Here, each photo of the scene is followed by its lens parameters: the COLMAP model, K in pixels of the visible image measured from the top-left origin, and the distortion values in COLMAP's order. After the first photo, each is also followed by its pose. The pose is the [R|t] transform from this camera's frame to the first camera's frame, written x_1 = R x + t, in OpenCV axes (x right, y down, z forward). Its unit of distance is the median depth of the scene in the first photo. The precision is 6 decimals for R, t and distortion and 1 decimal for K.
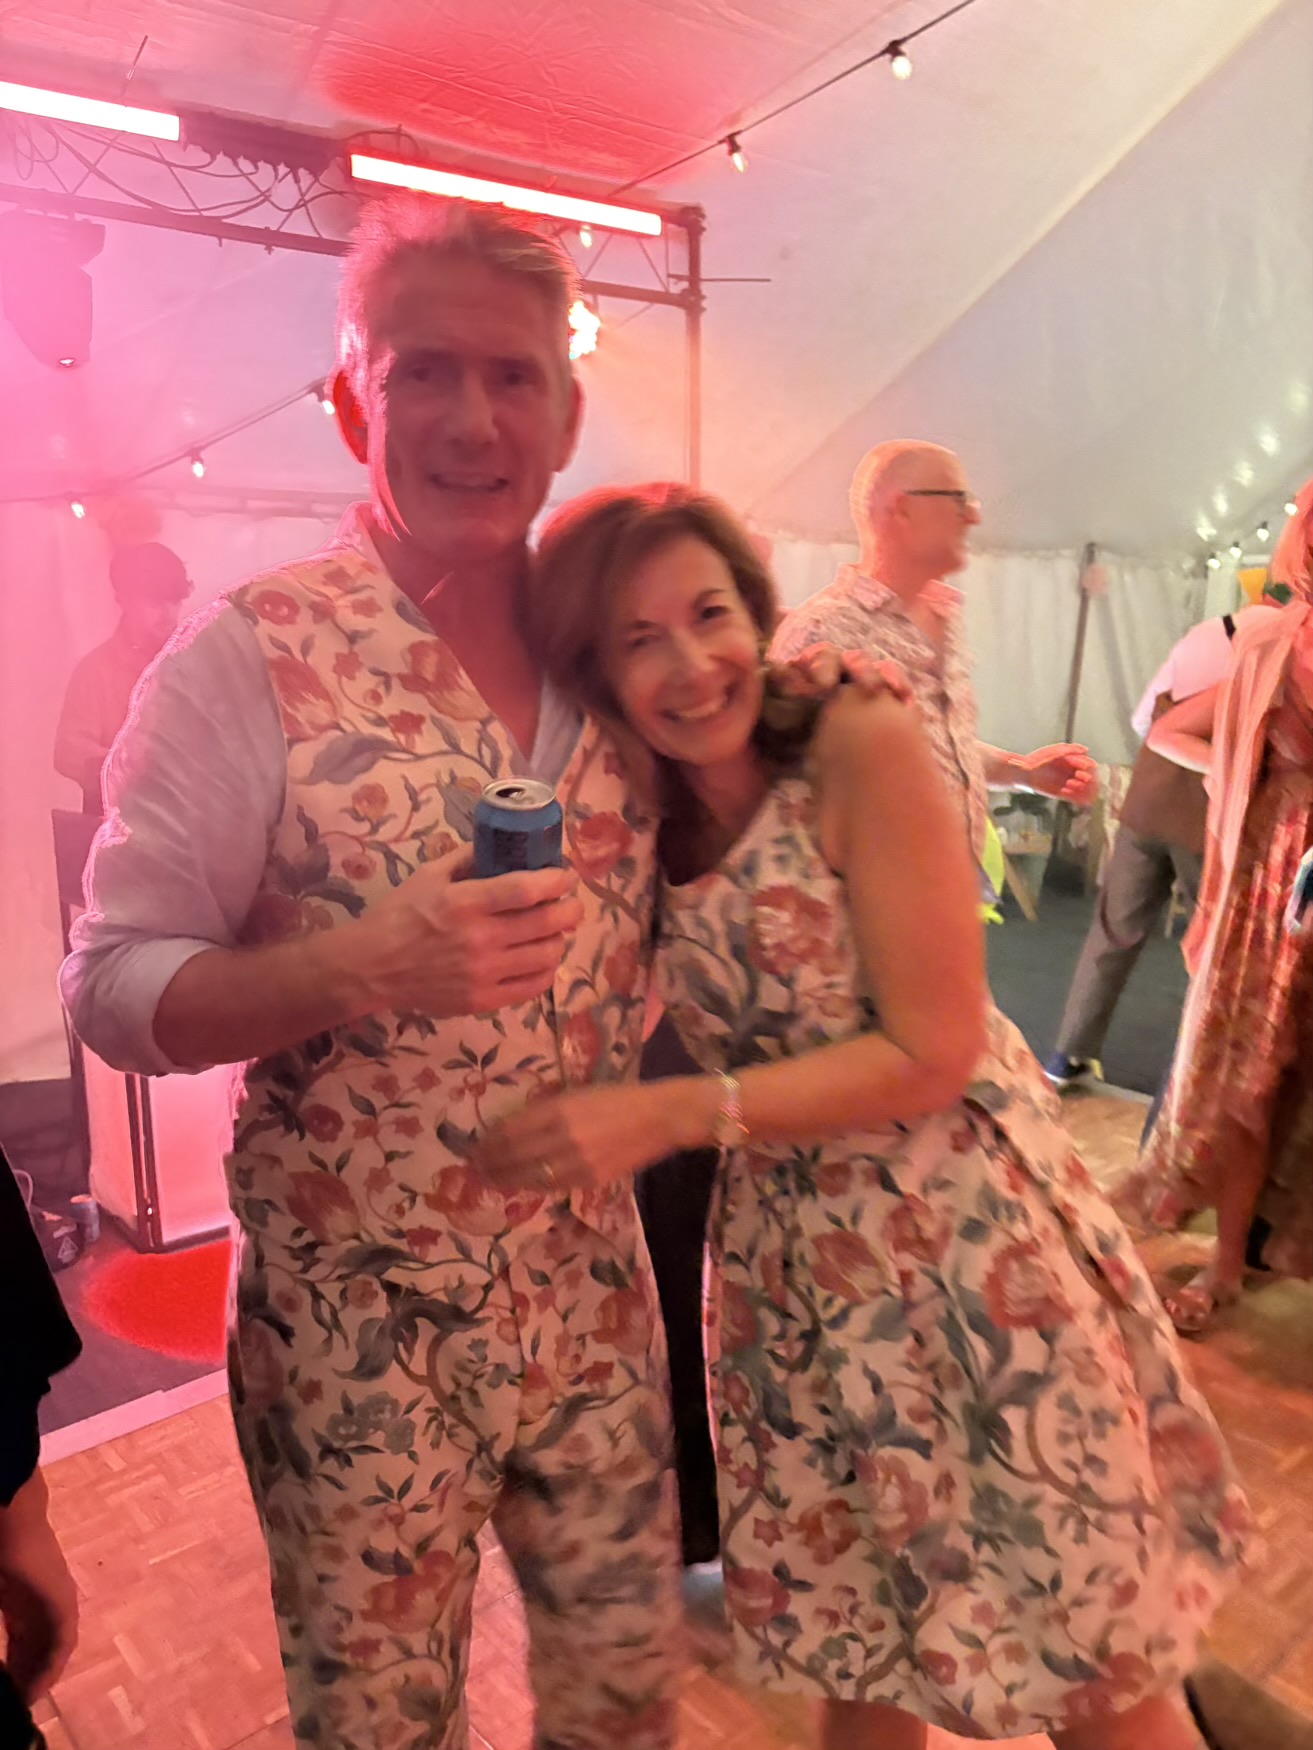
lens RADIAL K [[1311.2, 0, 656.5], [0, 1311.2, 875.0], [0, 0, 1]] dist [0.030559, -0.005119]
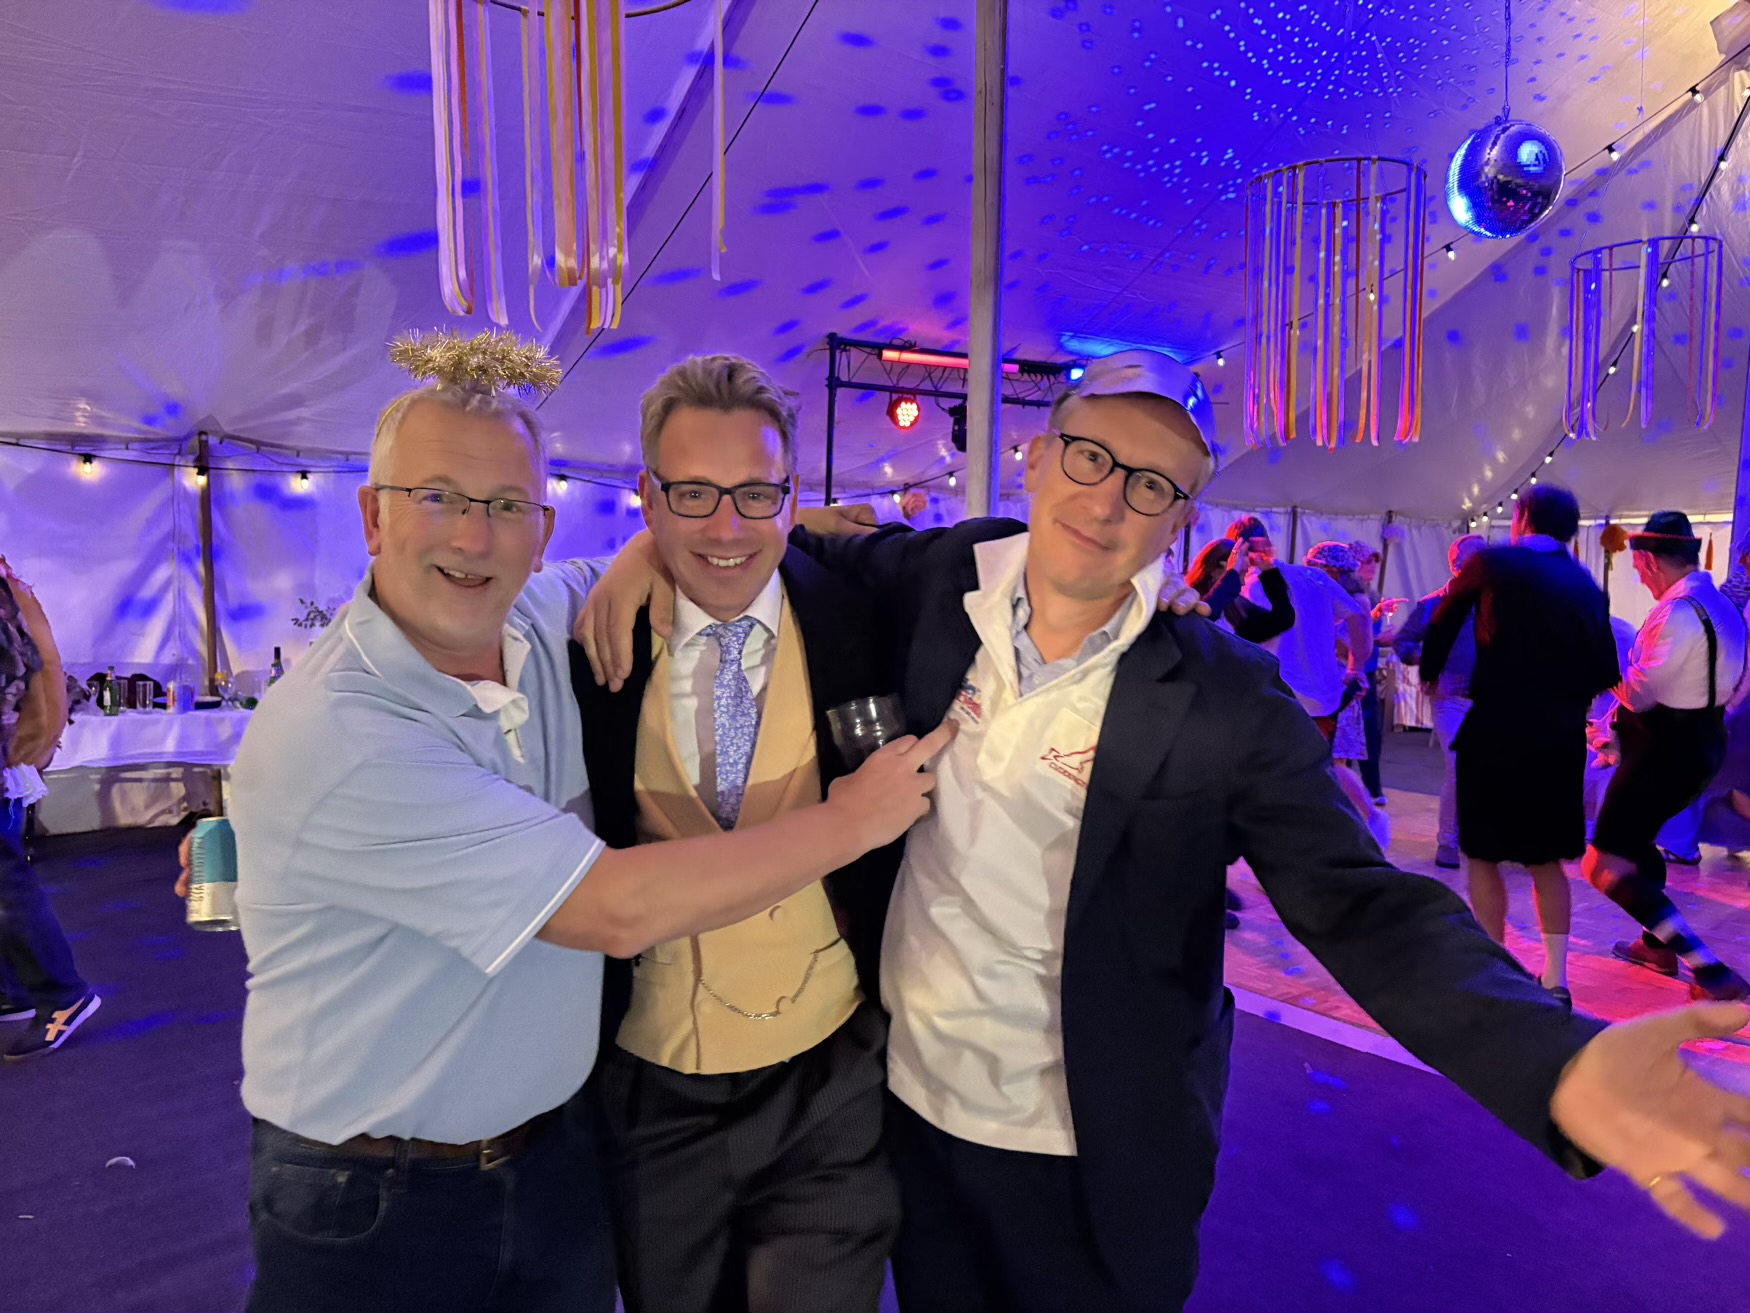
lens RADIAL K [[1304.5, 0, 870.3], [0, 1304.5, 663.1], [0, 0, 1]] dist [0.030610, -0.005574]
pose [[0.996748, 0.033464, -0.073301, -0.328592], [-0.040352, 0.994698, -0.094596, 0.200050], [0.069746, 0.097246, 0.992814, -1.131683]]
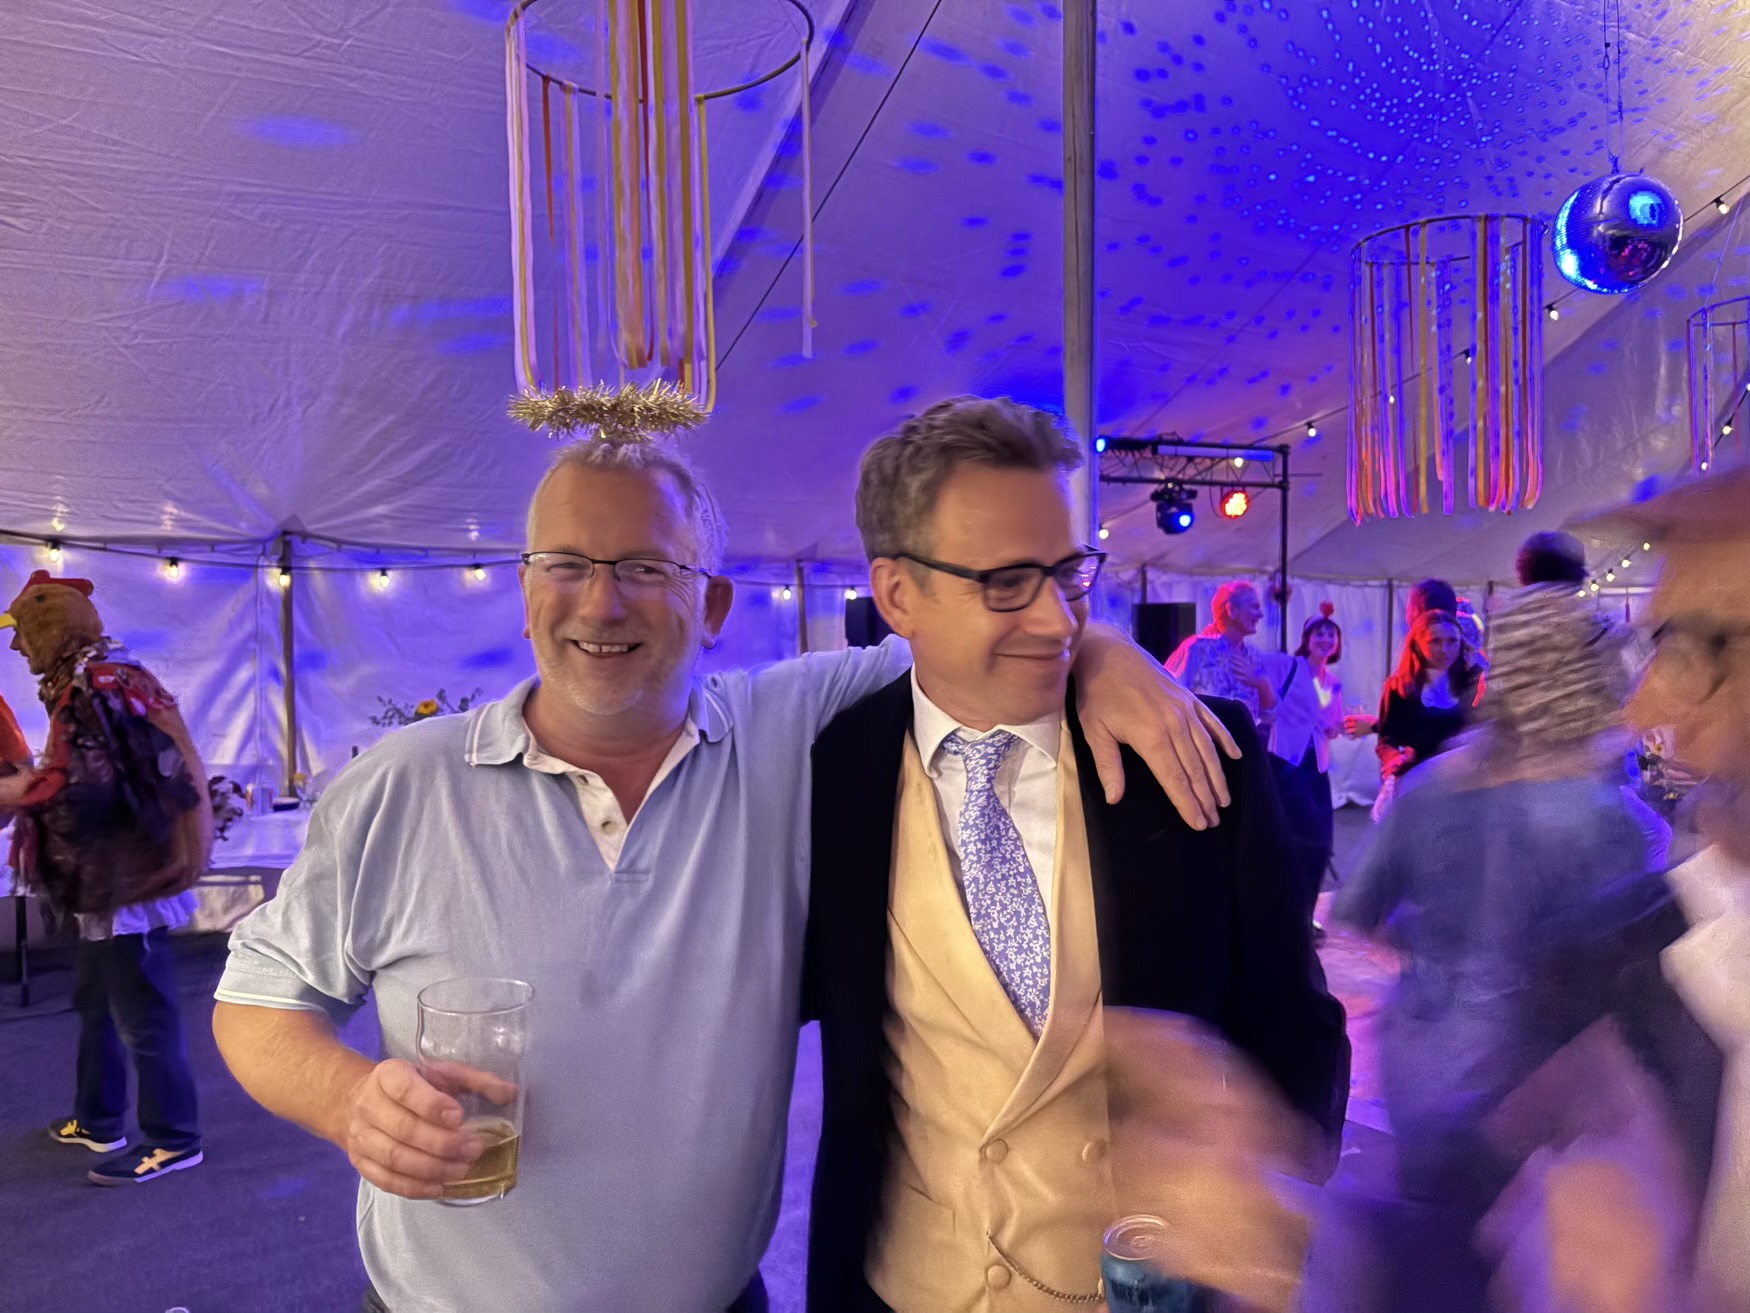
lens RADIAL K [[1311.2, 0, 875.0], [0, 1311.2, 656.5], [0, 0, 1]] dist [0.030559, -0.005119]
pose [[0.991742, 0.006900, -0.128060, -0.346576], [-0.027658, 0.986560, -0.161040, 0.190068], [0.125228, 0.163252, 0.978604, -1.084089]]
